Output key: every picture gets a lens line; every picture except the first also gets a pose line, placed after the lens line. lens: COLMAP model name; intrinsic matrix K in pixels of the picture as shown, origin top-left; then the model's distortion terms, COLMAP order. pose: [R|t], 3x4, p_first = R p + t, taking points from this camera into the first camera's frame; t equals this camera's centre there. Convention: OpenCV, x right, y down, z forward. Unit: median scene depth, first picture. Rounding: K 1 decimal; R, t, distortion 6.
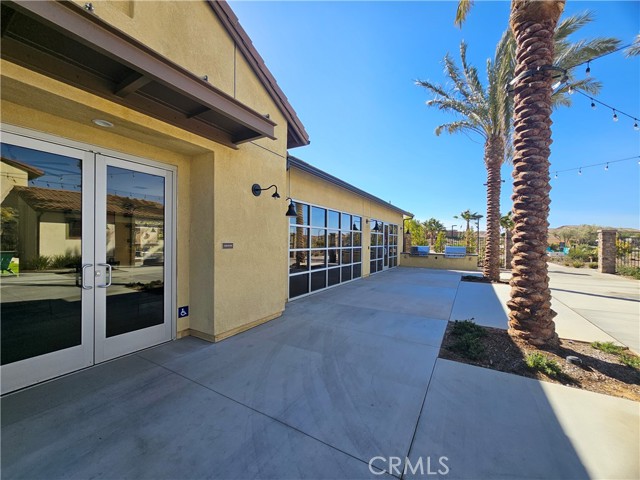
lens RADIAL K [[258.1, 0, 310.7], [0, 258.1, 241.7], [0, 0, 1]] dist [0.000290, 0.000088]
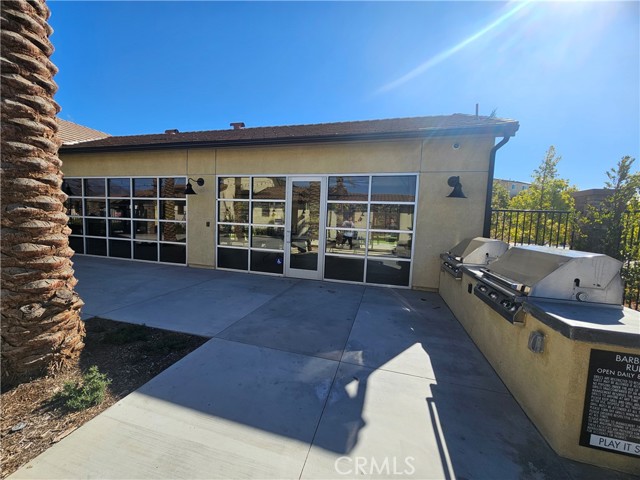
lens RADIAL K [[258.1, 0, 310.7], [0, 258.1, 241.7], [0, 0, 1]] dist [0.000290, 0.000088]
pose [[0.260361, 0.068631, -0.963069, 0.964418], [-0.044298, 0.997269, 0.059092, 0.018384], [0.964495, 0.027277, 0.262690, 1.142736]]
